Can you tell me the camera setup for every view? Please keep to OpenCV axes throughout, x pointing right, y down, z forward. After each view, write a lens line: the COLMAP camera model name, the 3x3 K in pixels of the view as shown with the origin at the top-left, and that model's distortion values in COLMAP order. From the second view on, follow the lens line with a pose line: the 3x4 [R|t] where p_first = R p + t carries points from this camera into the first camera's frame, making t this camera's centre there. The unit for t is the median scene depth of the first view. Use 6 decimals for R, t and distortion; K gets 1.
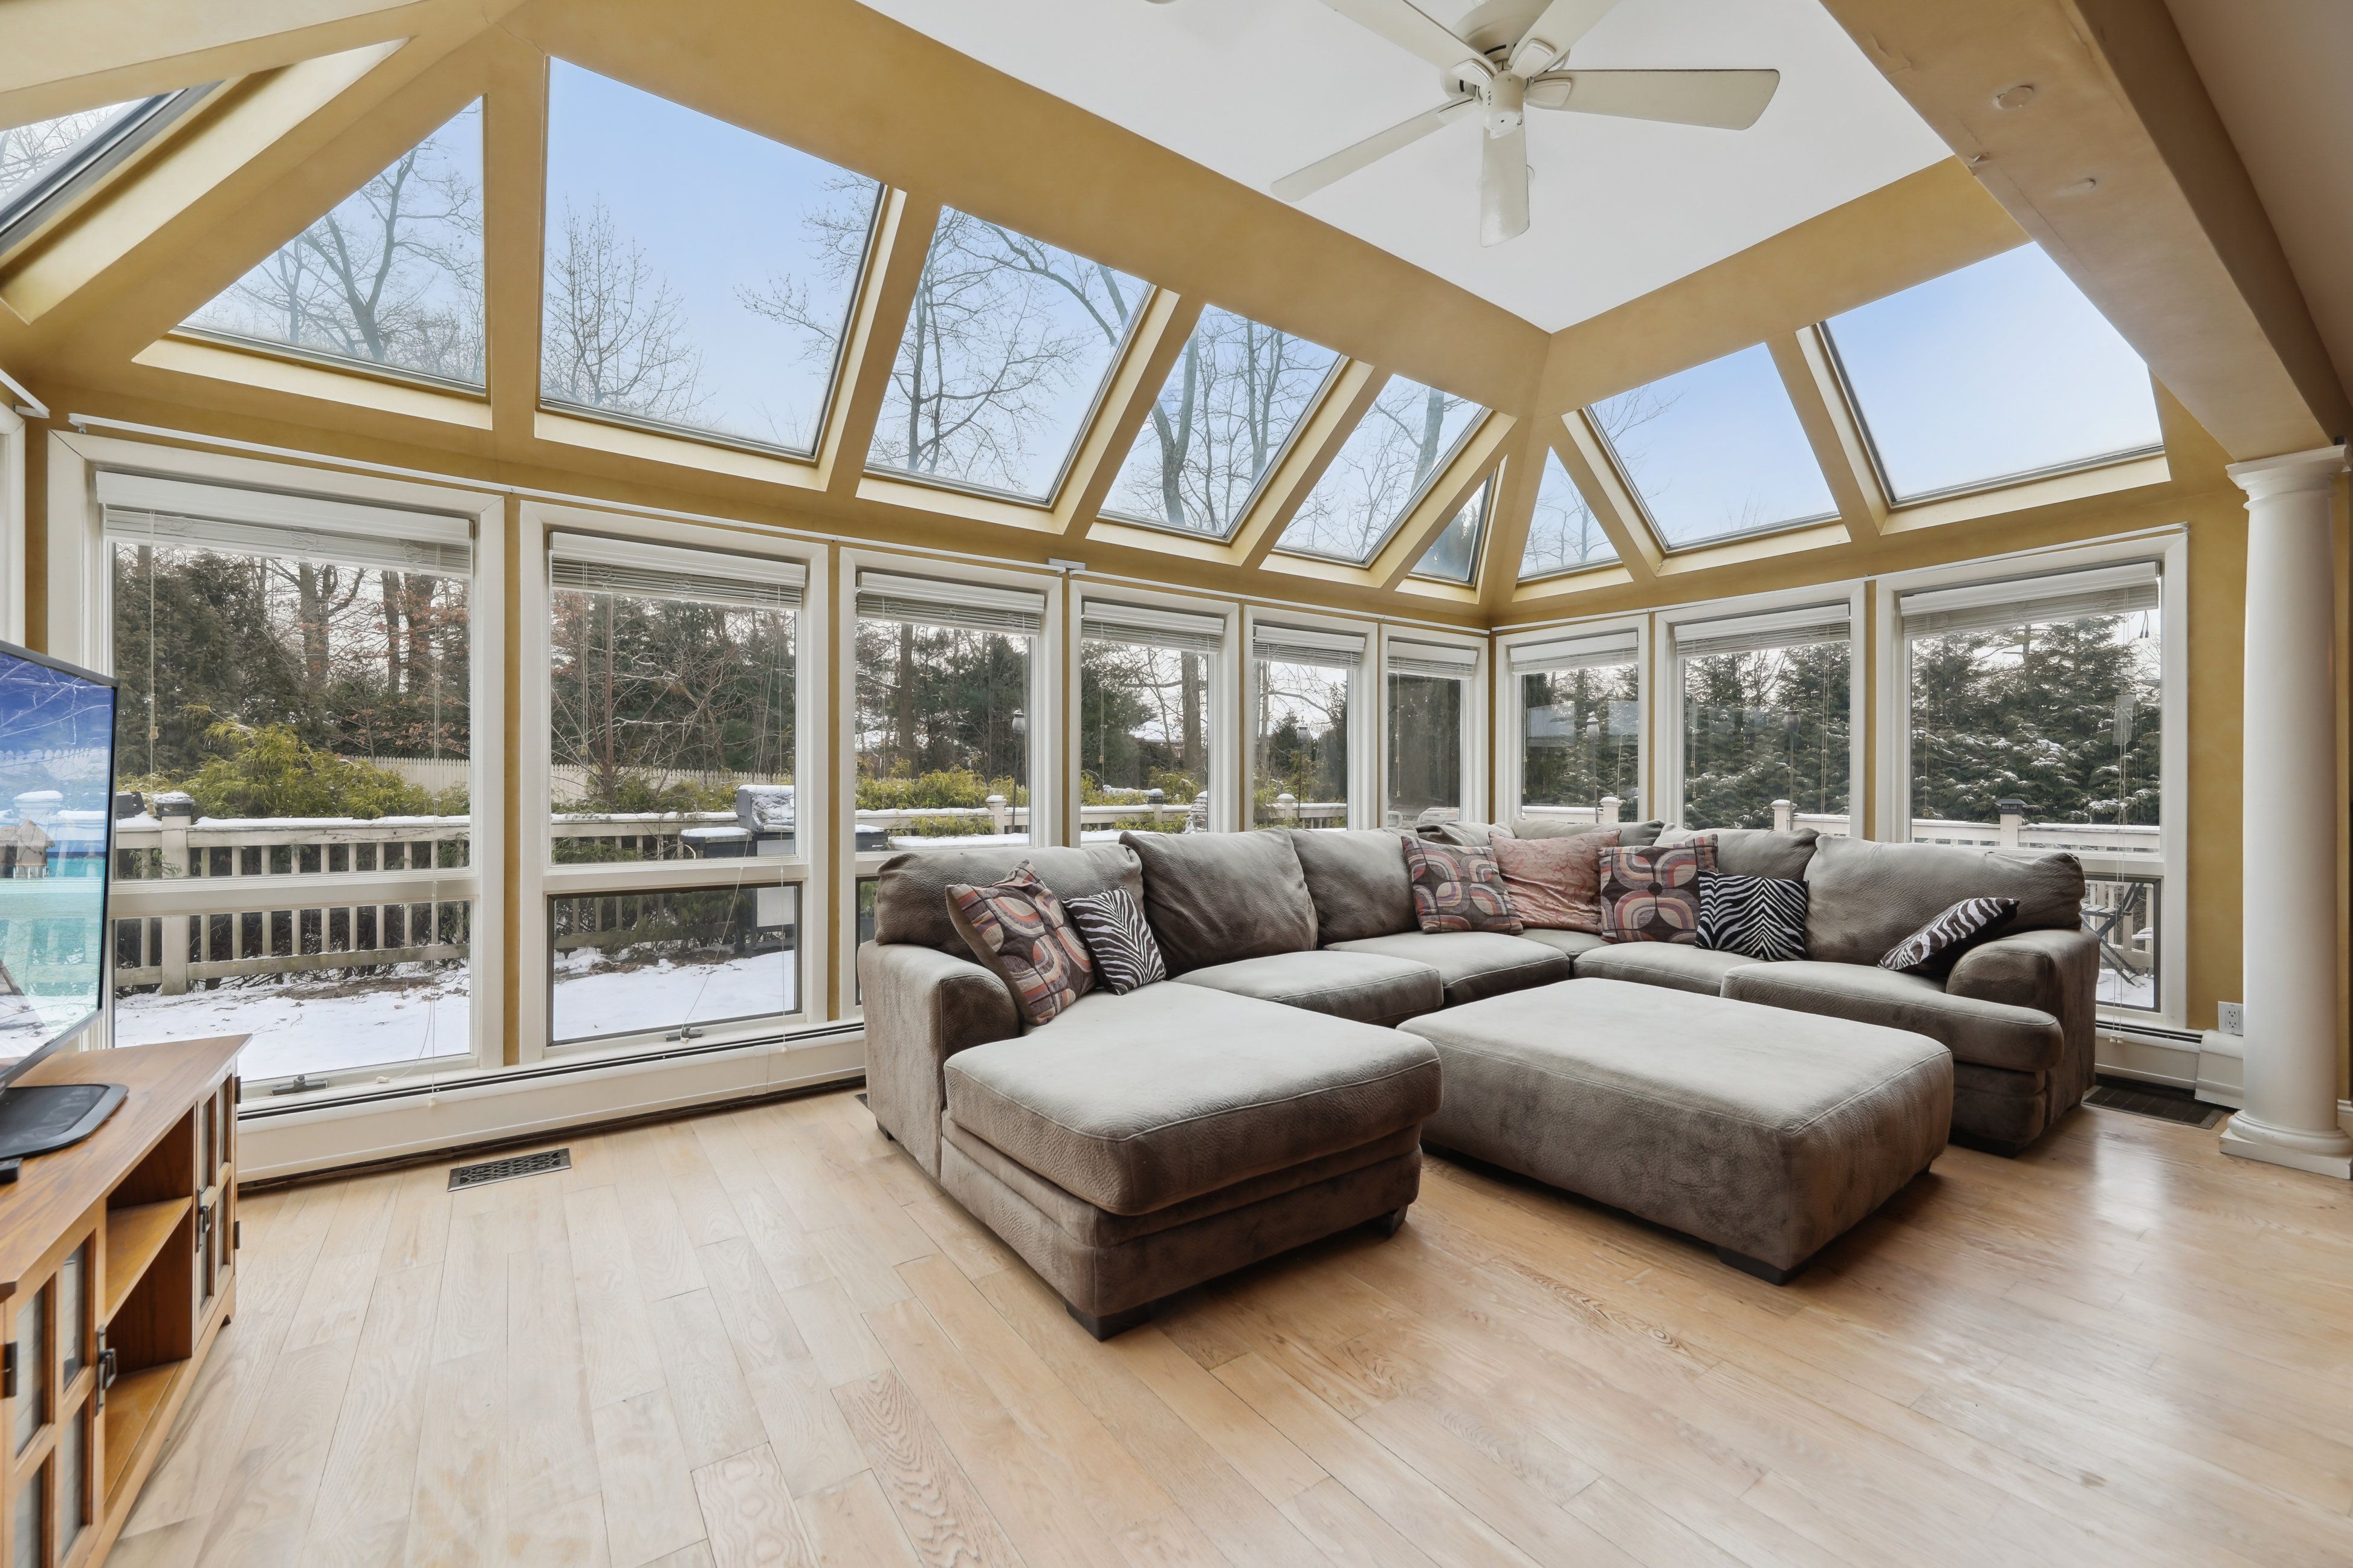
lens RADIAL K [[962.9, 0, 1171.1], [0, 962.9, 789.9], [0, 0, 1]] dist [0.010471, -0.001212]
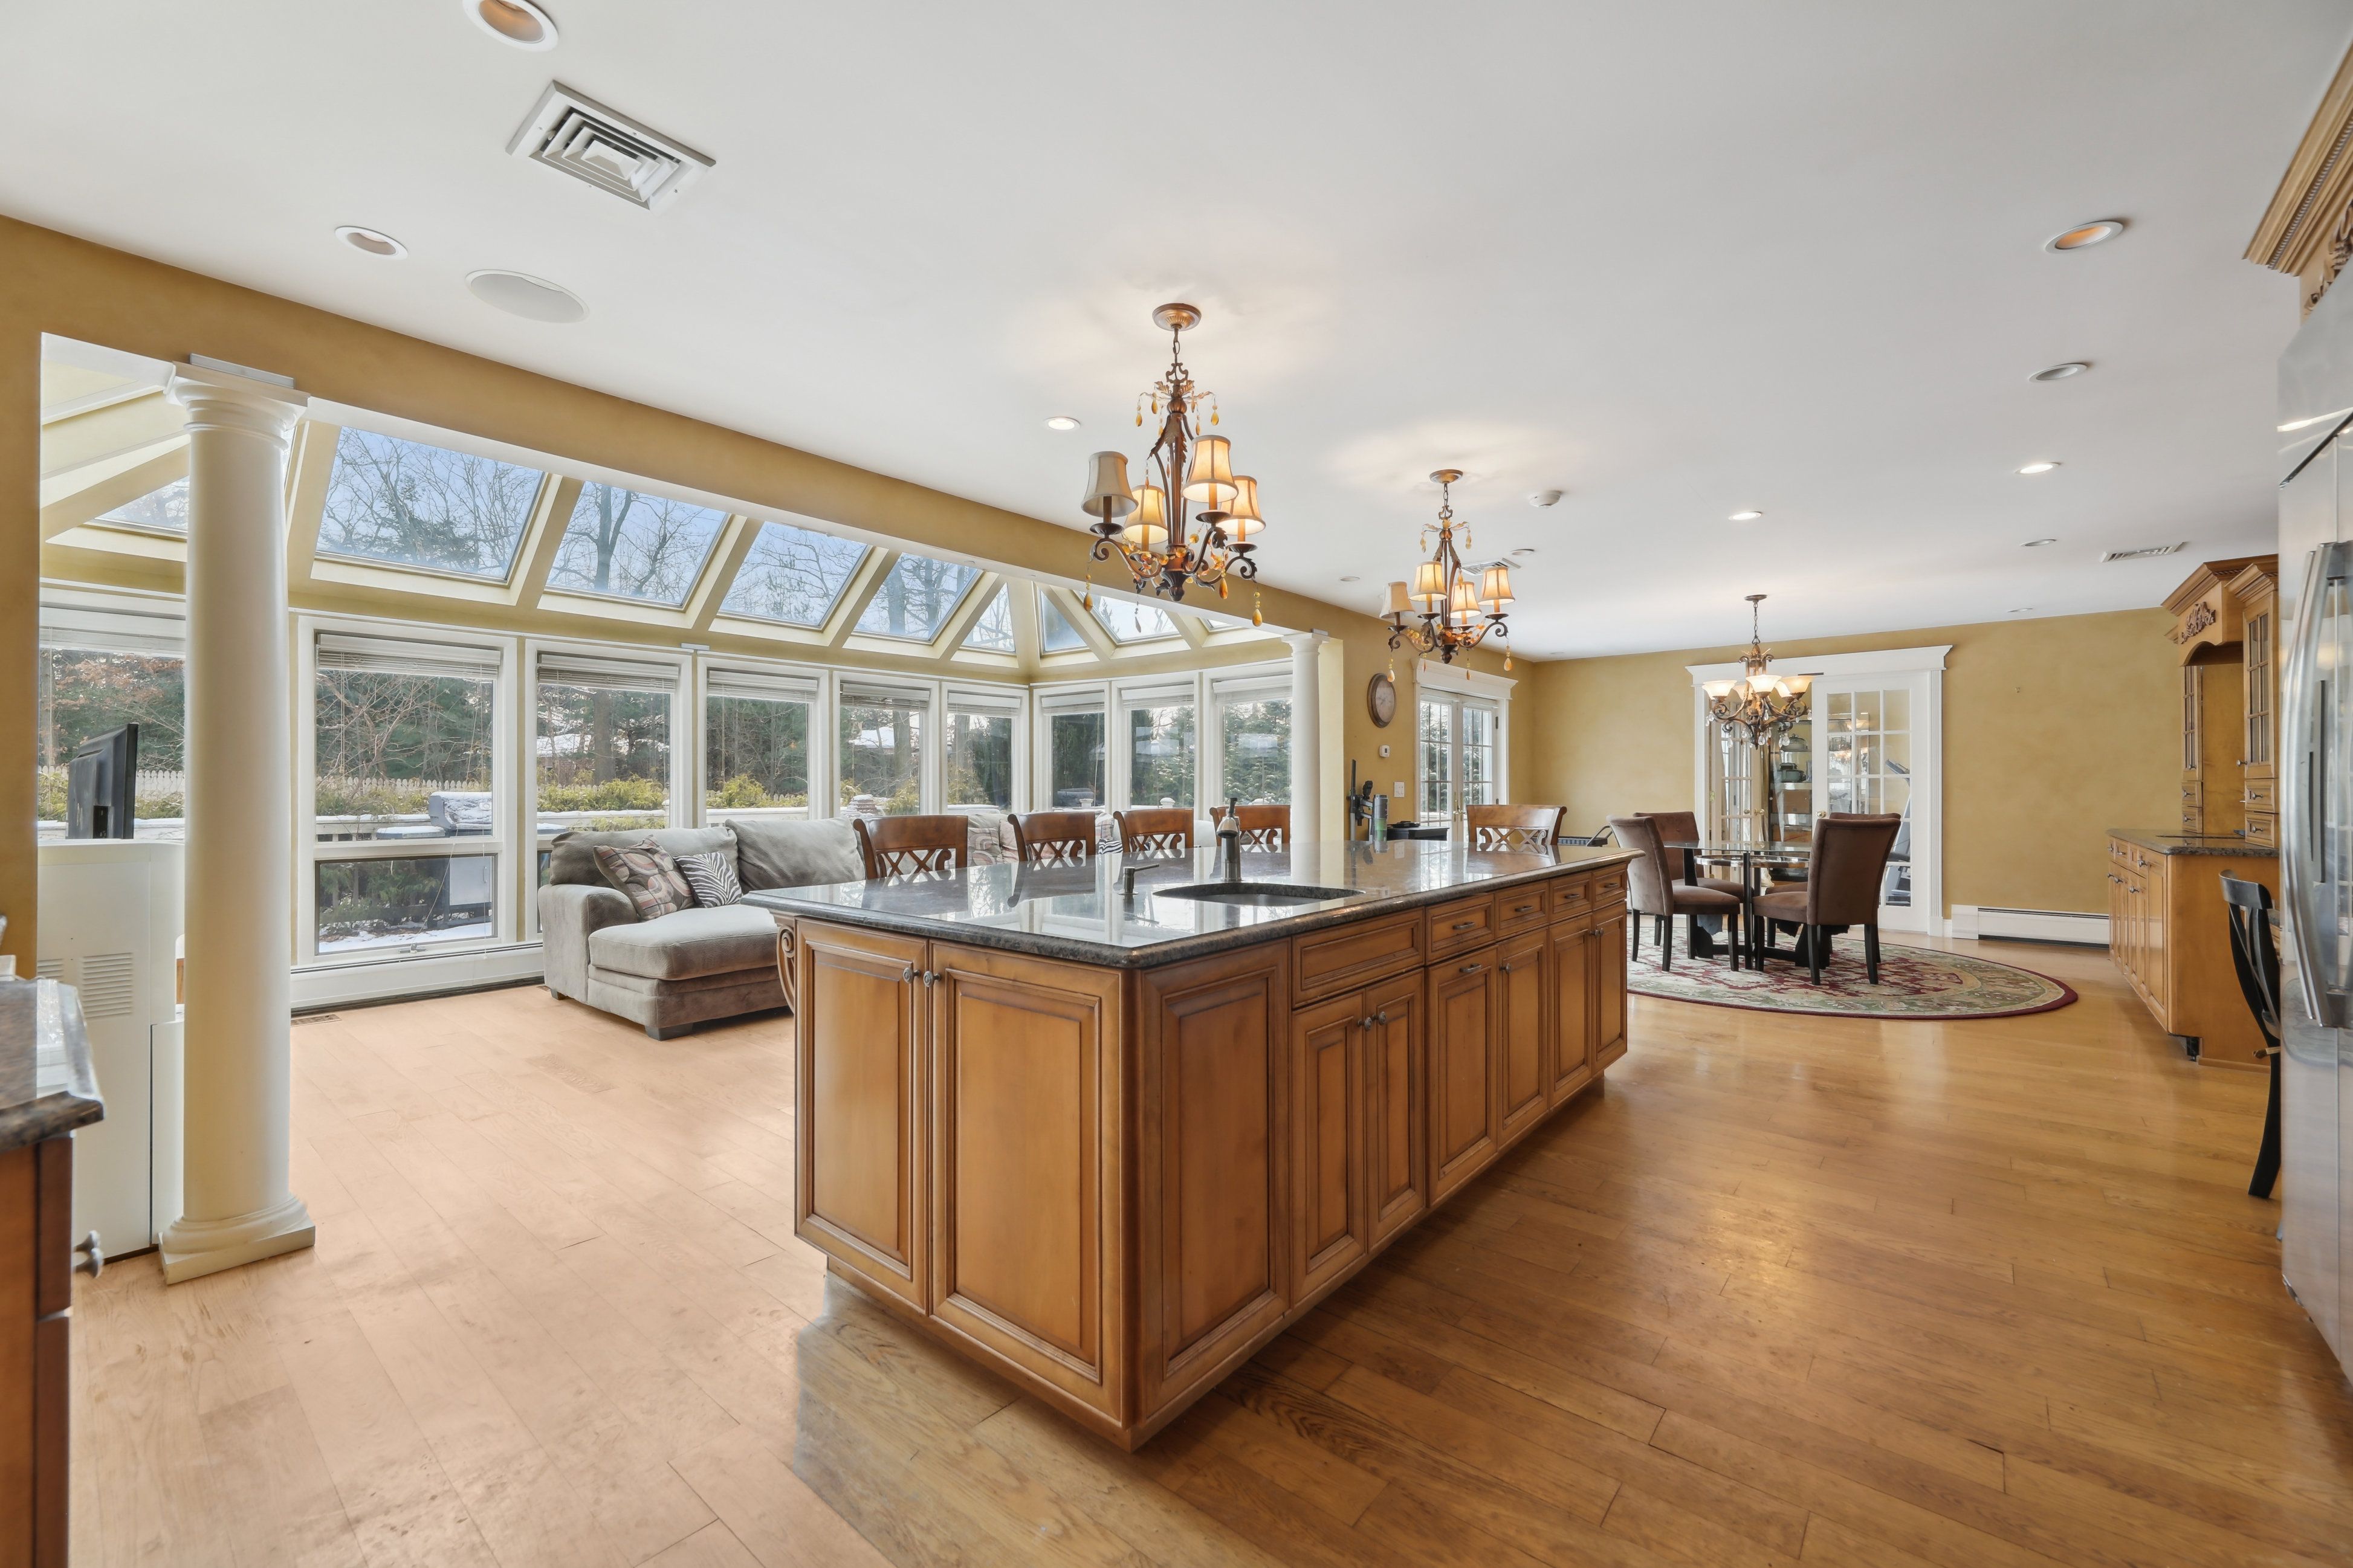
lens RADIAL K [[962.9, 0, 1180.6], [0, 962.9, 787.6], [0, 0, 1]] dist [0.010471, -0.001212]
pose [[0.965251, -0.003581, 0.261301, 0.270978], [0.005637, 0.999959, -0.007119, 0.006343], [-0.261265, 0.008345, 0.965231, -0.789496]]
